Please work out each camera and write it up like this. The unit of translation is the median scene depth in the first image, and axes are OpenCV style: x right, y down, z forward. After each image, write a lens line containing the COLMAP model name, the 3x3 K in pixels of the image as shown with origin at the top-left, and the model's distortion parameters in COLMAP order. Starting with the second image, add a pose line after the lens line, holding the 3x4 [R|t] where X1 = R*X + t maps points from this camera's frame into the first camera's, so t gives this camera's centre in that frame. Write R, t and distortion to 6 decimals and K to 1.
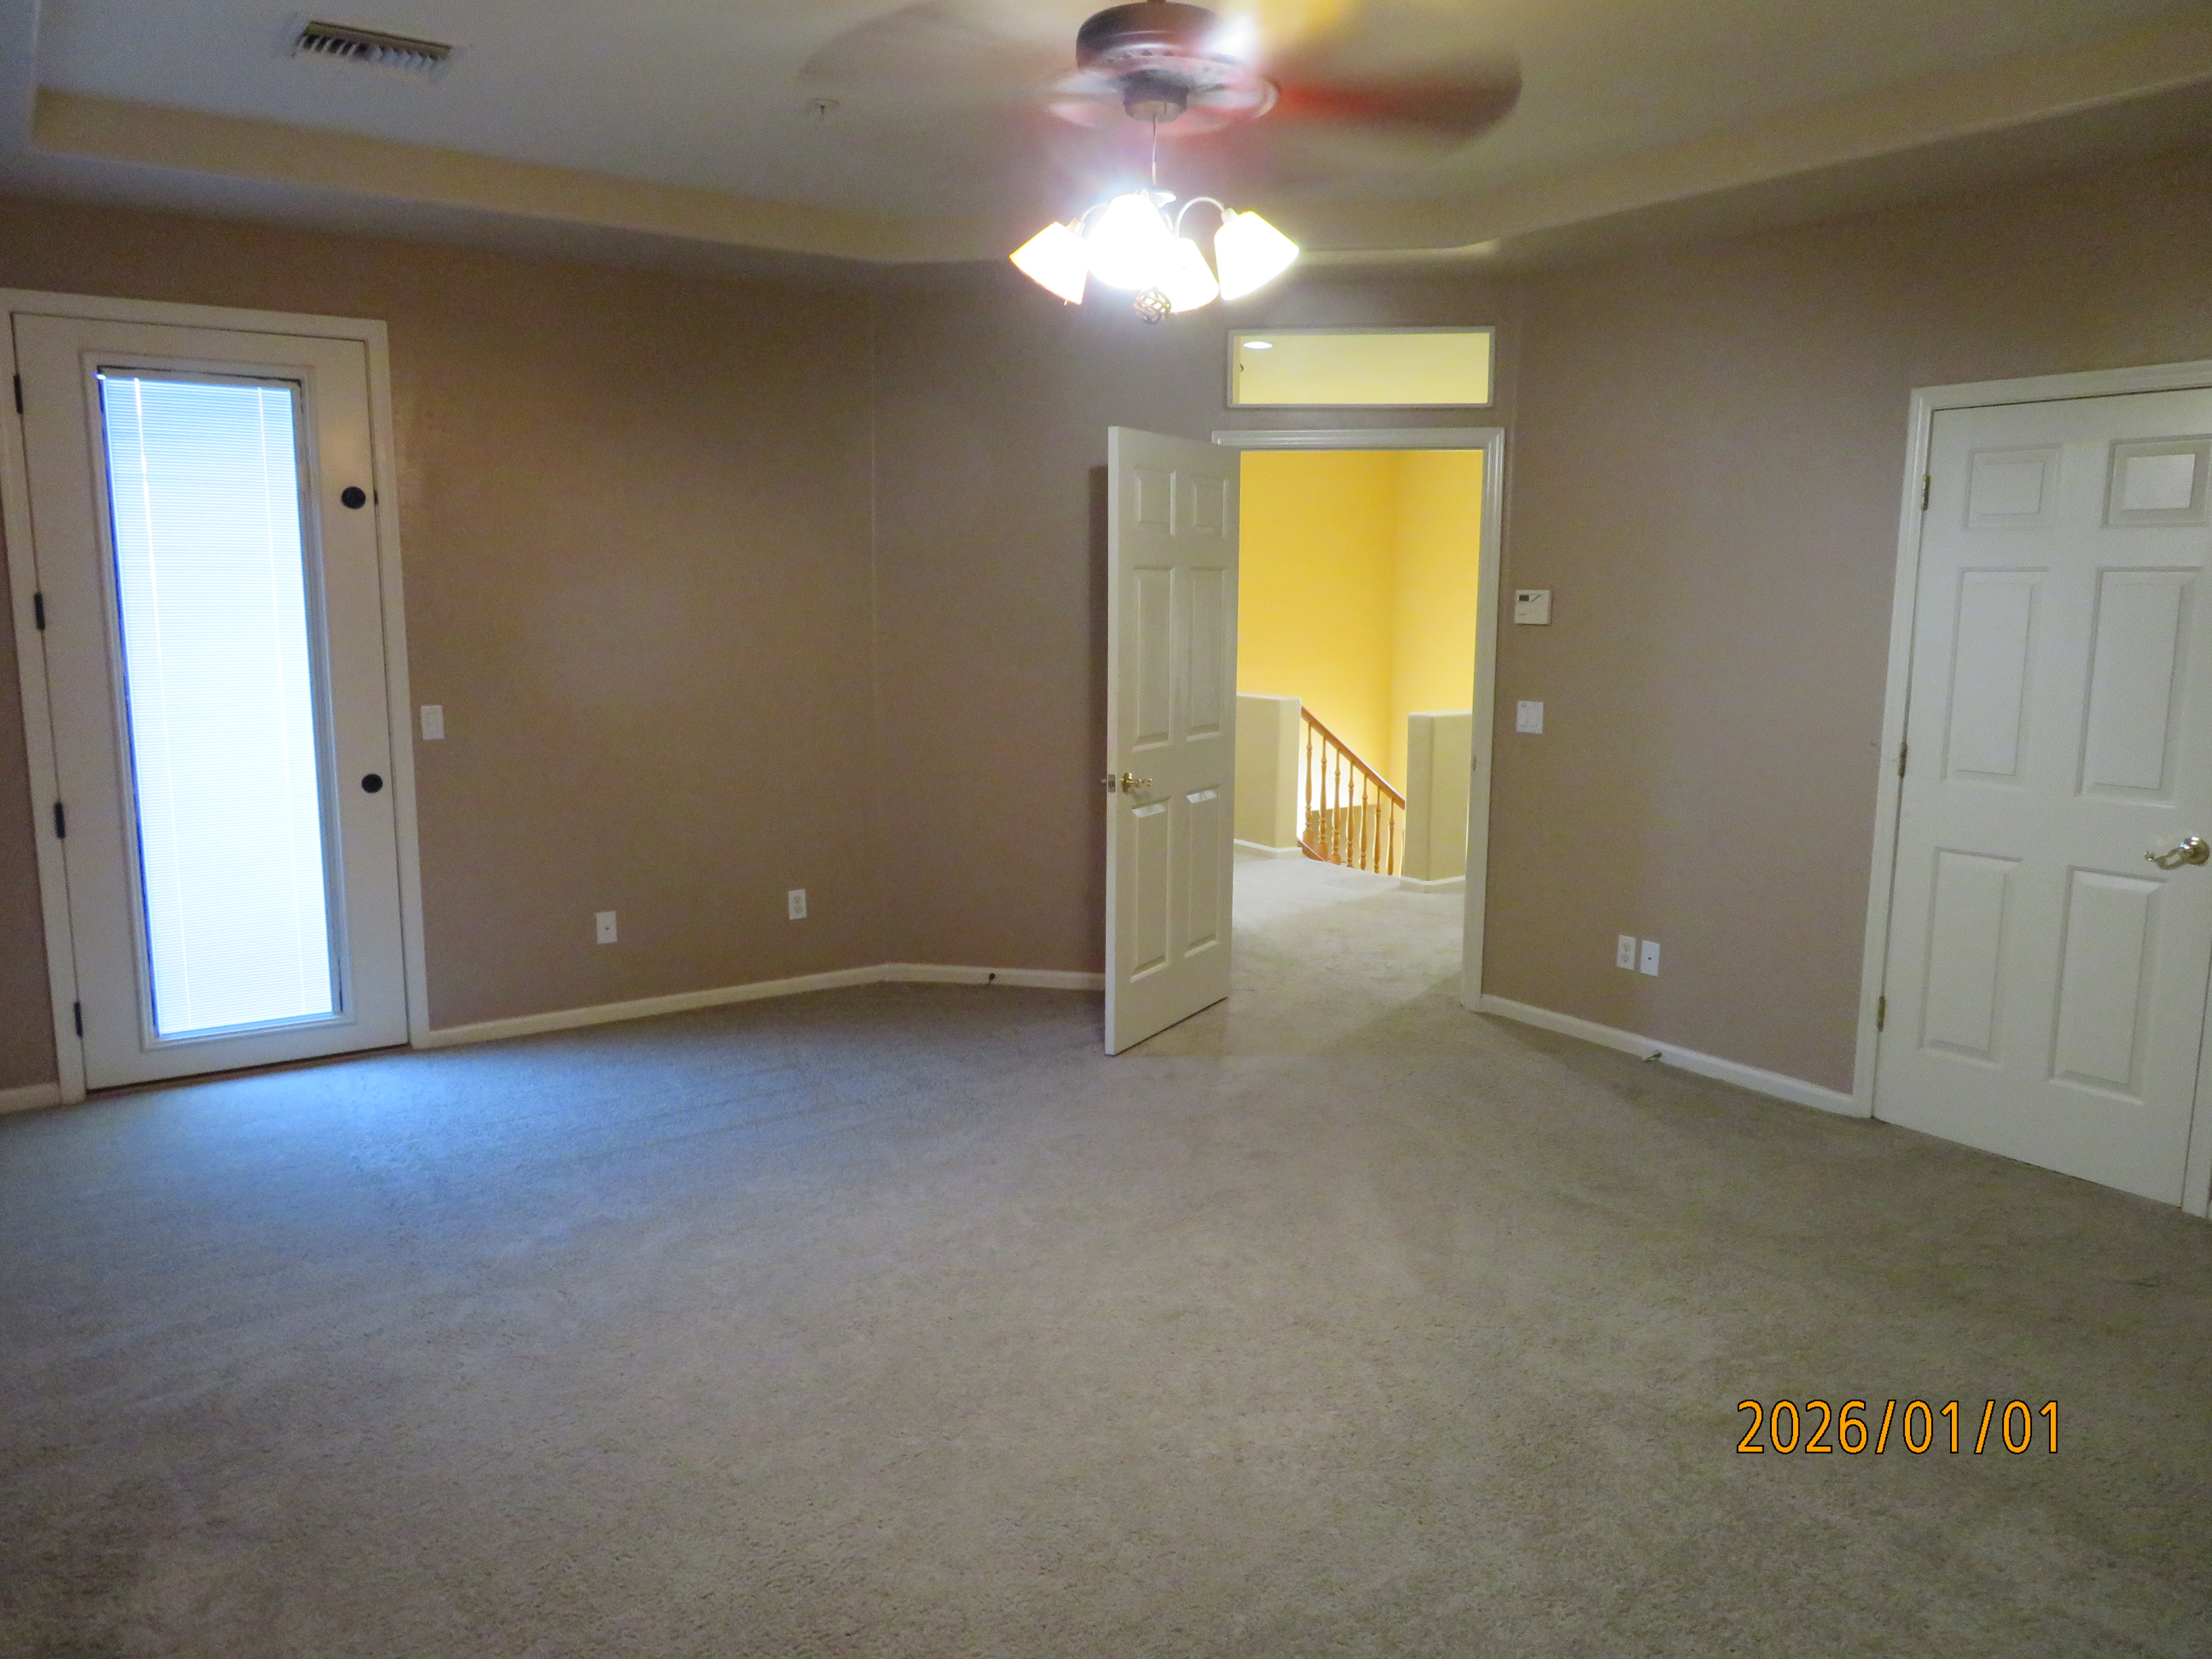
lens RADIAL K [[1588.5, 0, 1103.5], [0, 1588.5, 822.5], [0, 0, 1]] dist [-0.004139, 0.008241]
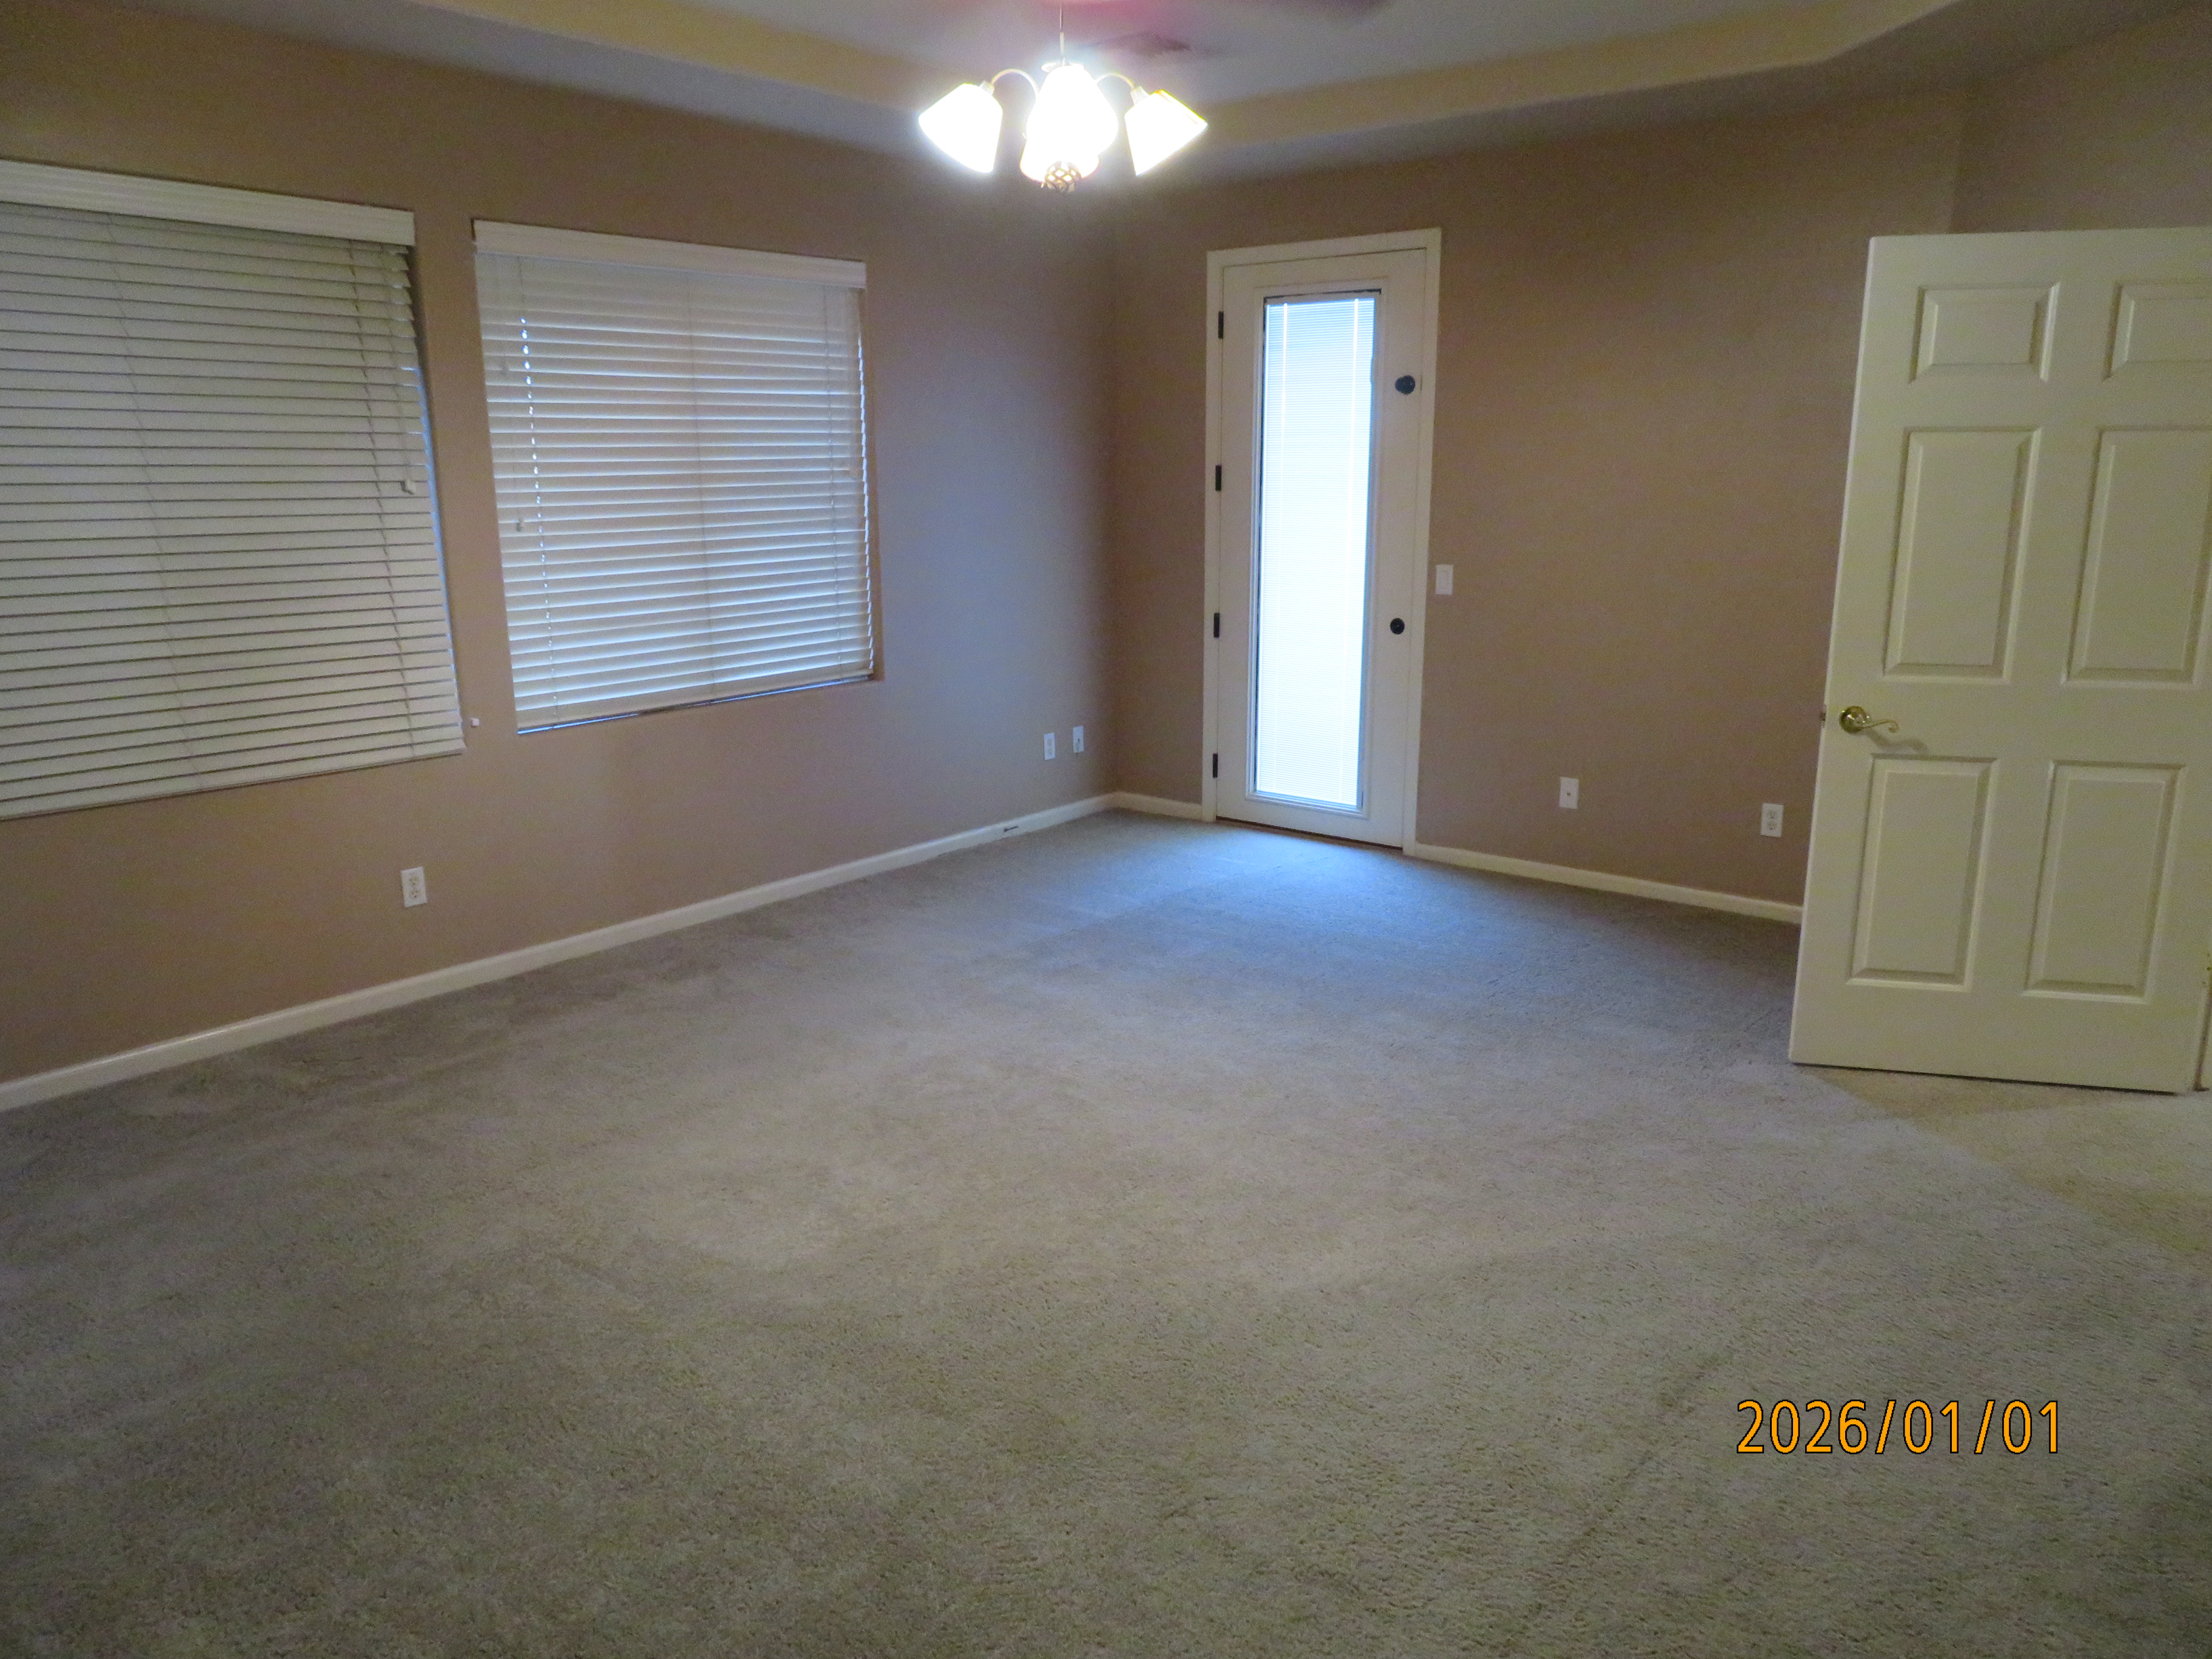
lens RADIAL K [[1588.5, 0, 1093.1], [0, 1588.5, 838.0], [0, 0, 1]] dist [-0.004139, 0.008241]
pose [[0.269310, 0.218457, -0.937949, 0.631219], [-0.141021, 0.972380, 0.185986, -0.059332], [0.952673, 0.082183, 0.292679, 0.434232]]
